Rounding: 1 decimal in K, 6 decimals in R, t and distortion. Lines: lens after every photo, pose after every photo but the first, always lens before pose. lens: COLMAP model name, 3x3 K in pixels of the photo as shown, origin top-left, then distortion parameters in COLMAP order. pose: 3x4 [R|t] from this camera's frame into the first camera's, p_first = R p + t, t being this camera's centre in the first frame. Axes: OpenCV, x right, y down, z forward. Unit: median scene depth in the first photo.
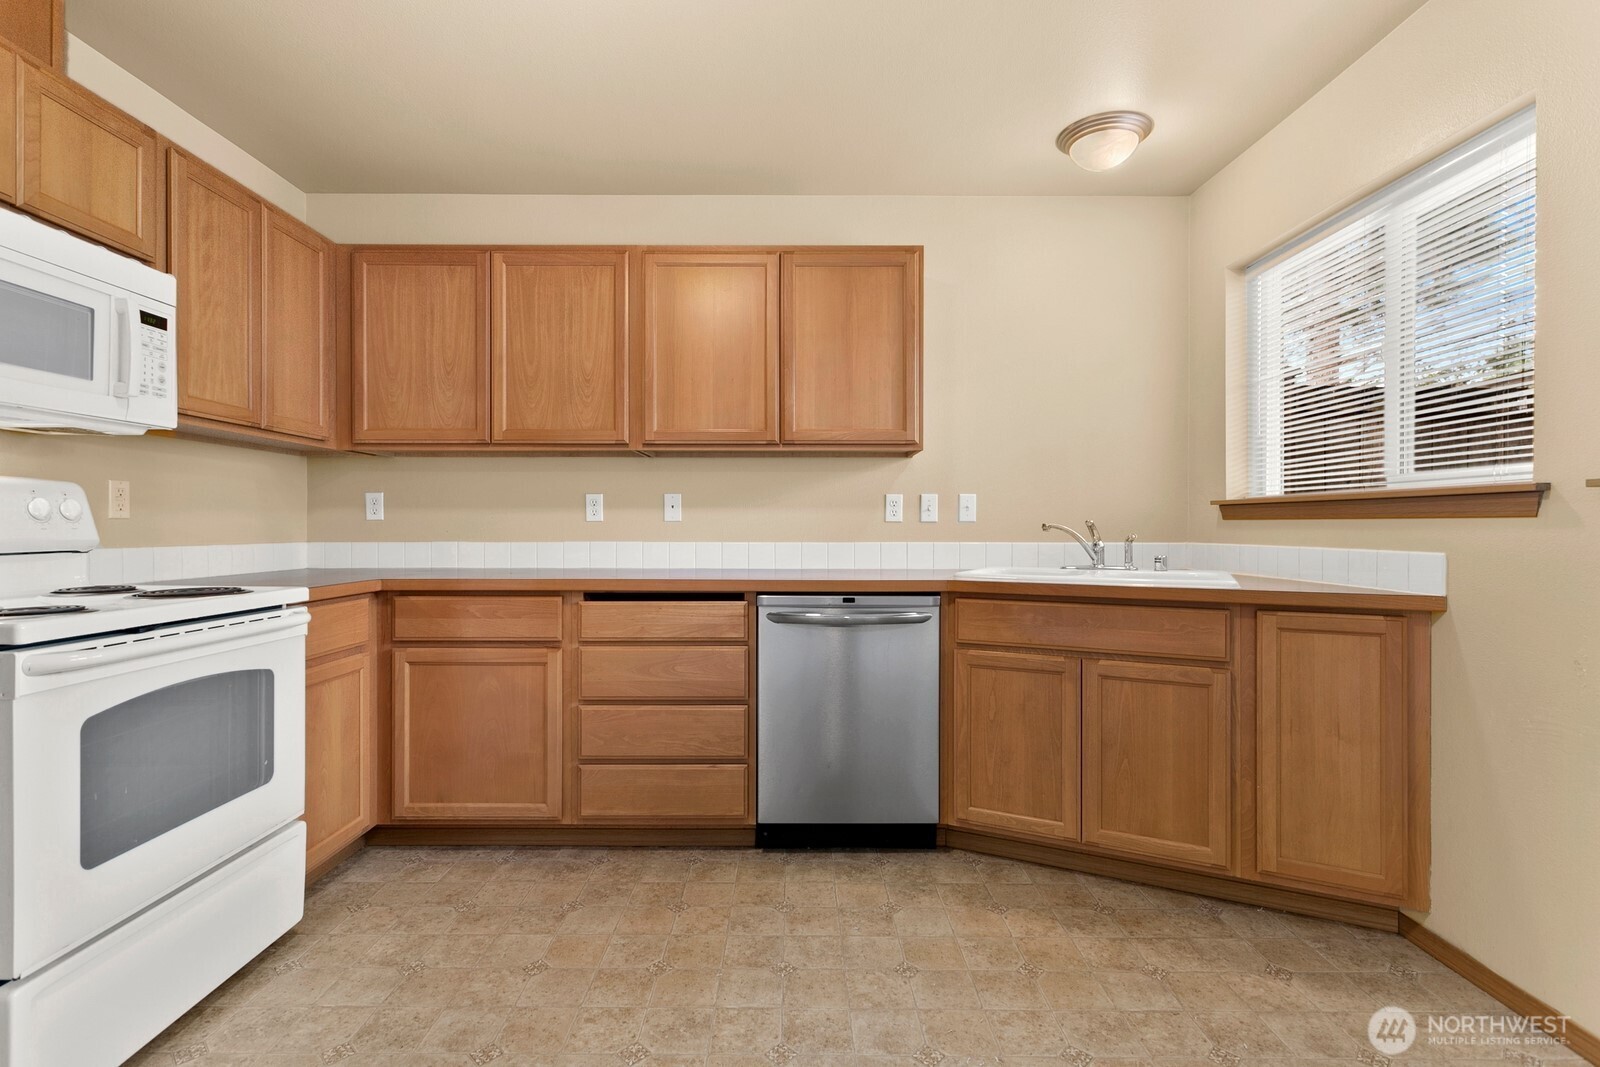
lens RADIAL K [[760.0, 0, 796.8], [0, 760.0, 529.3], [0, 0, 1]] dist [0.003466, 0.001131]
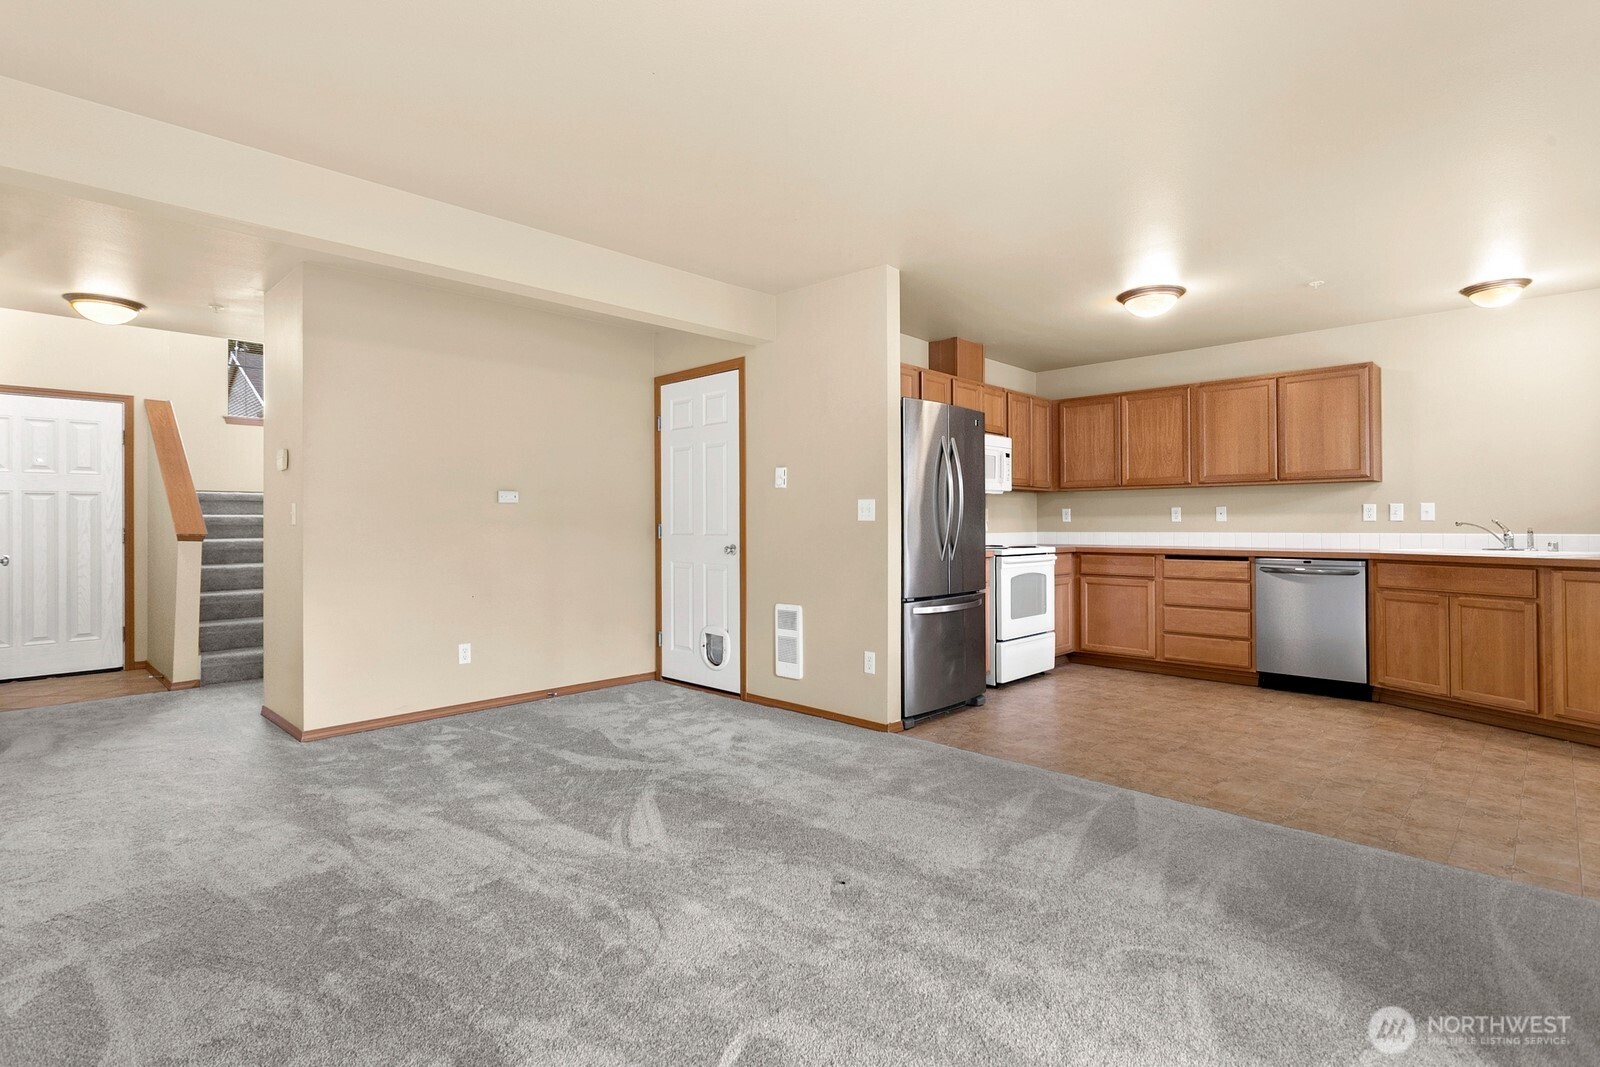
lens RADIAL K [[776.6, 0, 794.5], [0, 776.6, 518.8], [0, 0, 1]] dist [0.002114, 0.000050]
pose [[0.713043, -0.008696, -0.701067, 0.525205], [0.000094, 0.999924, -0.012308, 0.007121], [0.701121, 0.008710, 0.712989, -1.335441]]
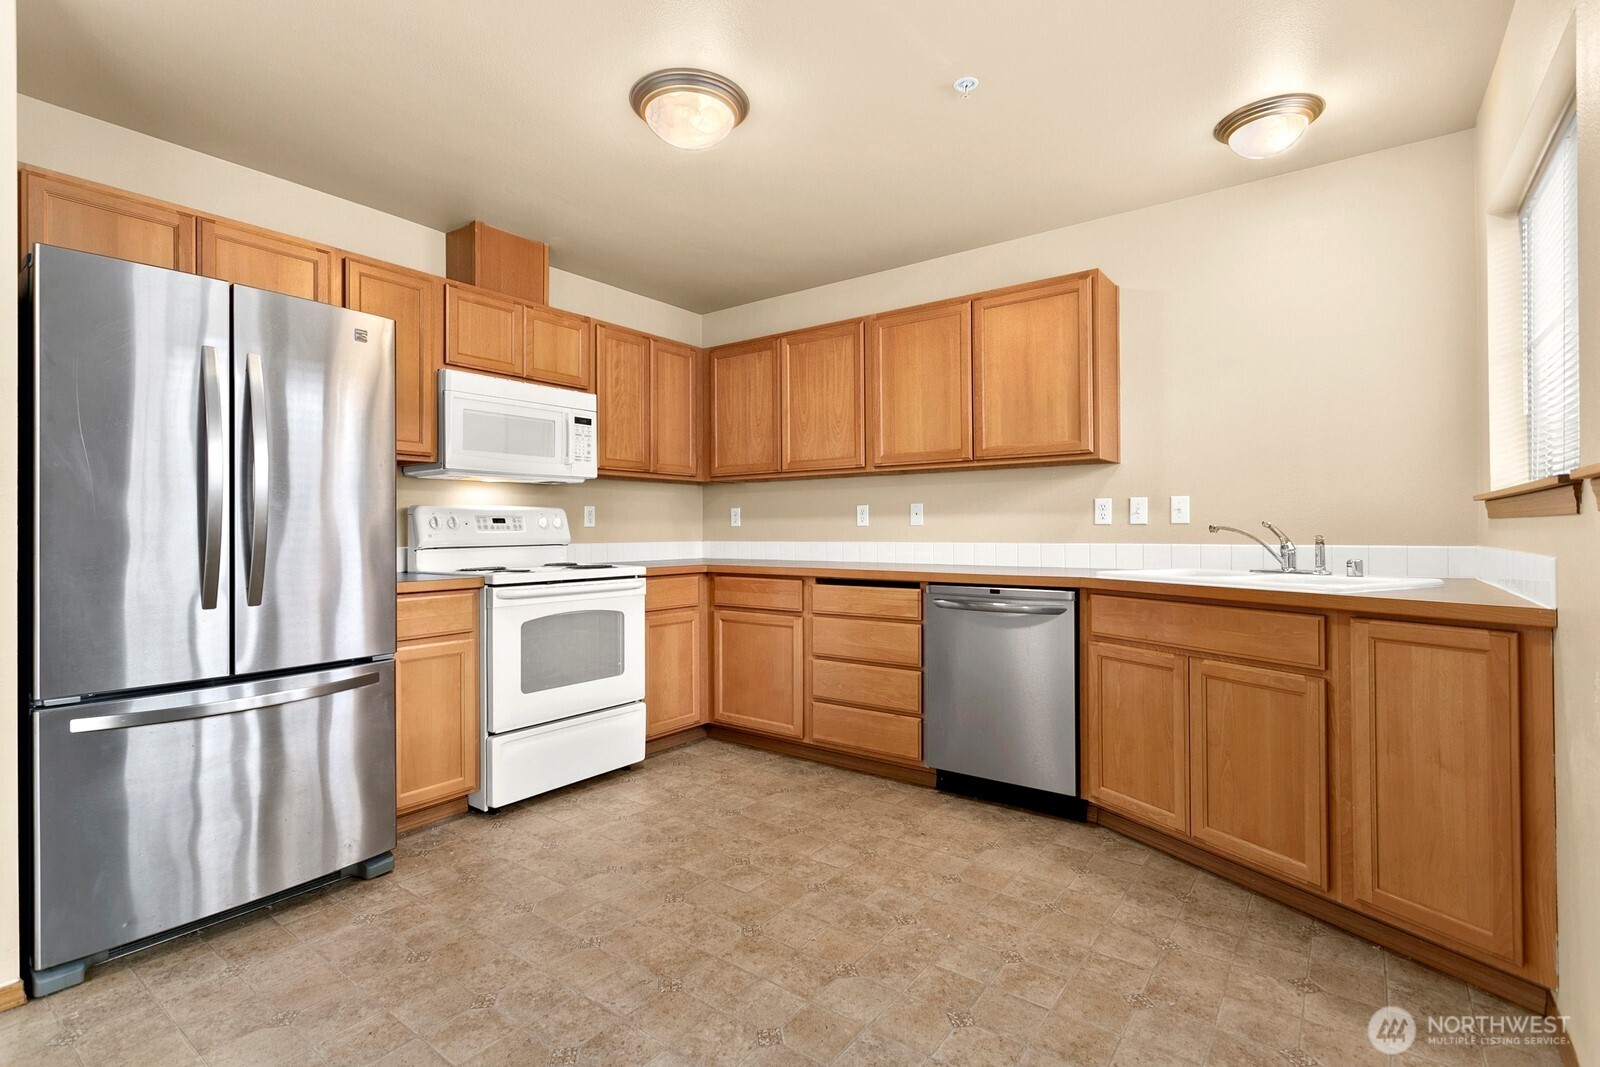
lens RADIAL K [[751.9, 0, 795.5], [0, 751.9, 531.5], [0, 0, 1]] dist [0.000530, 0.000459]
pose [[0.798402, -0.003846, -0.602112, 0.522635], [0.003050, 0.999993, -0.002344, 0.001384], [0.602117, 0.000035, 0.798408, -0.120190]]
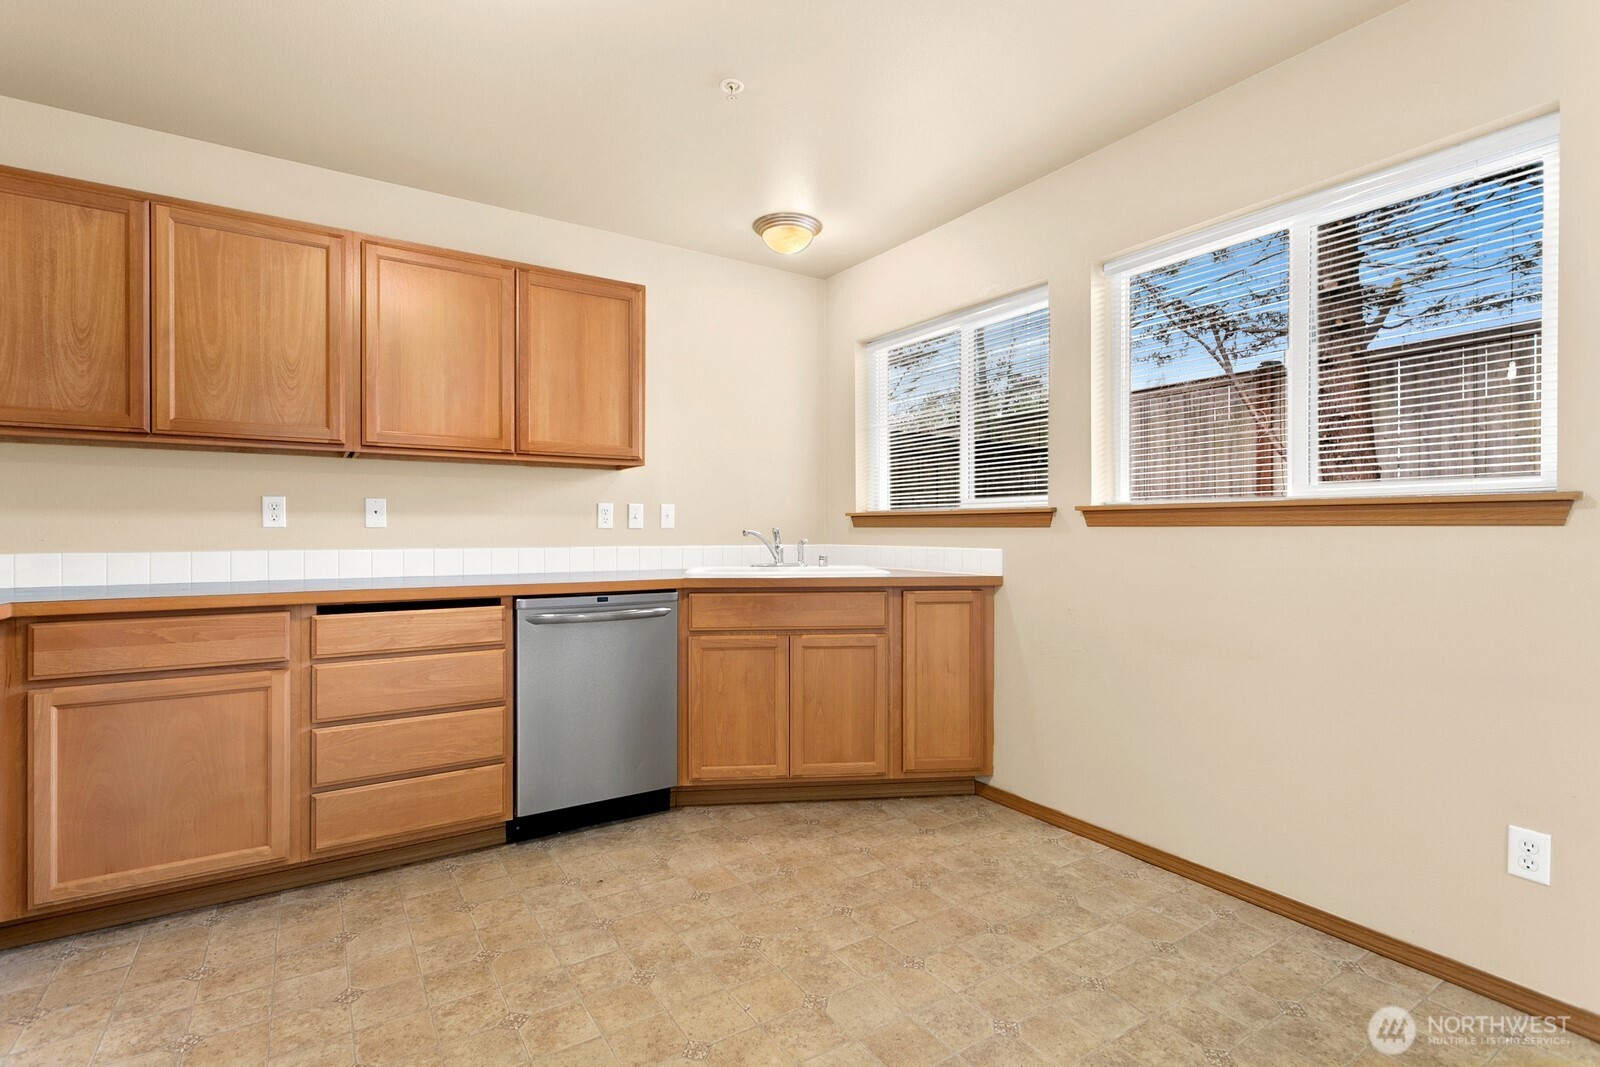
lens RADIAL K [[751.9, 0, 795.5], [0, 751.9, 531.5], [0, 0, 1]] dist [0.000530, 0.000459]
pose [[0.840536, -0.001211, 0.541755, -0.288486], [0.002350, 0.999996, -0.001411, -0.003874], [-0.541751, 0.002459, 0.840536, -0.075892]]
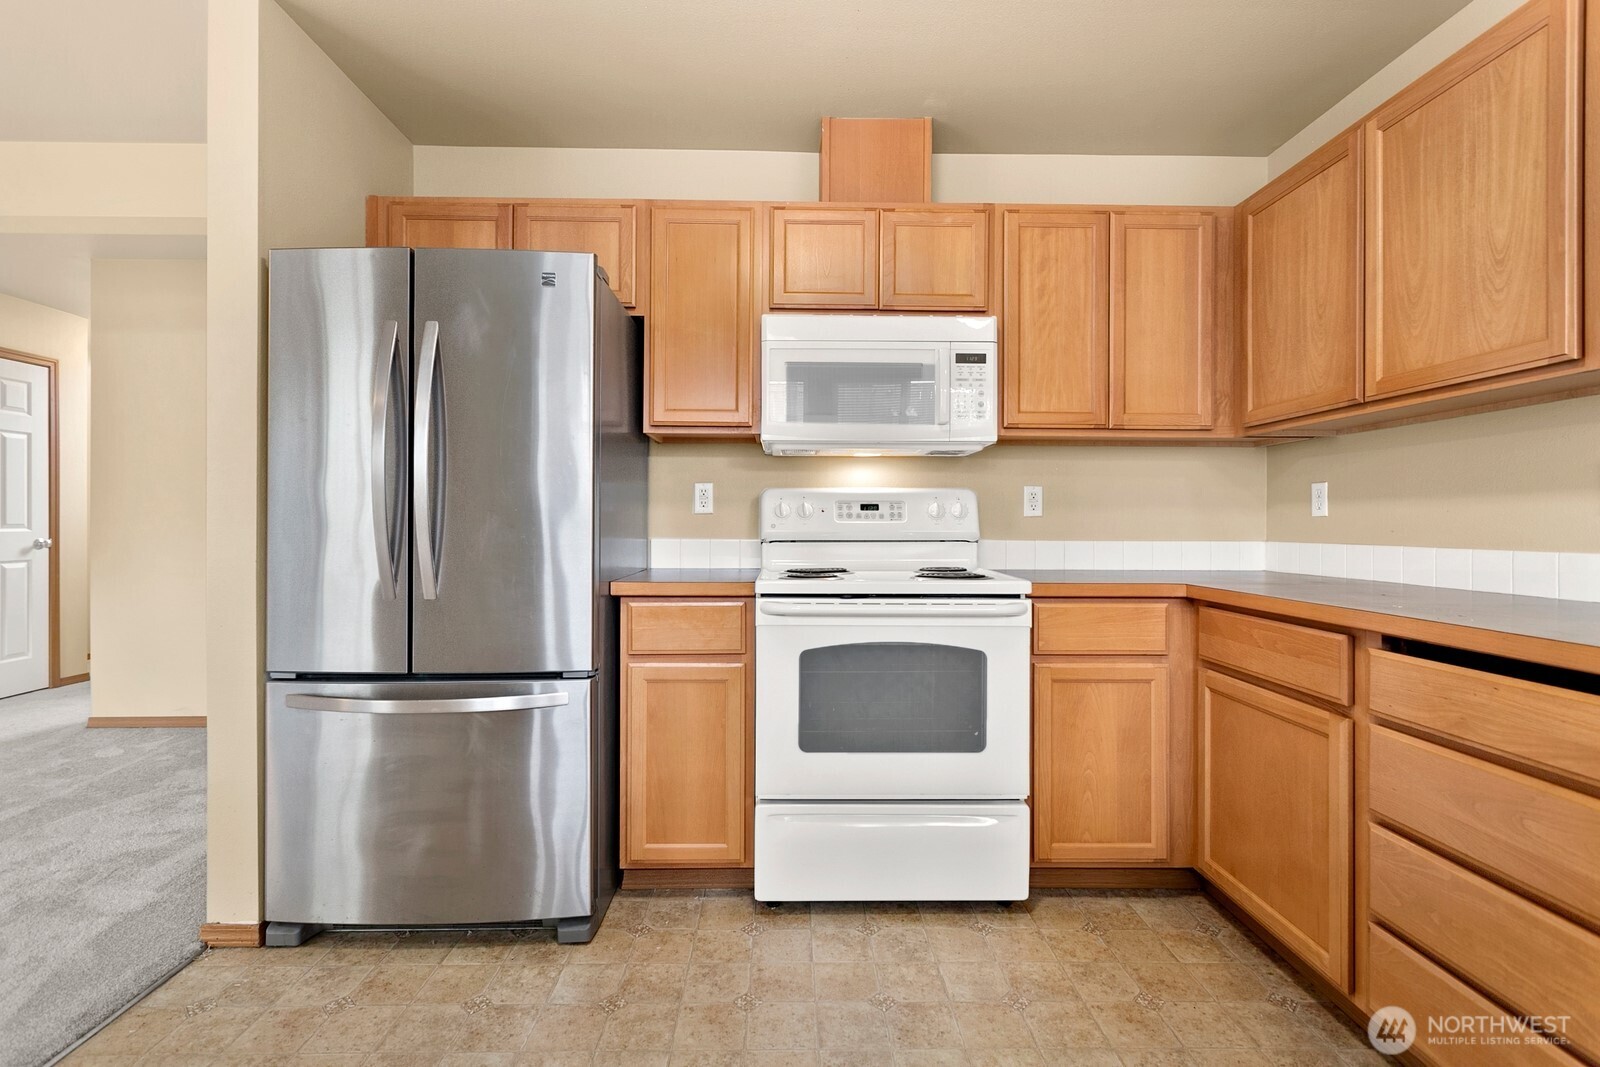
lens RADIAL K [[754.5, 0, 796.4], [0, 754.5, 522.3], [0, 0, 1]] dist [-0.000587, 0.000997]
pose [[0.012458, -0.003022, -0.999918, 0.304417], [-0.009213, 0.999953, -0.003137, 0.001873], [0.999880, 0.009252, 0.012430, 0.540438]]
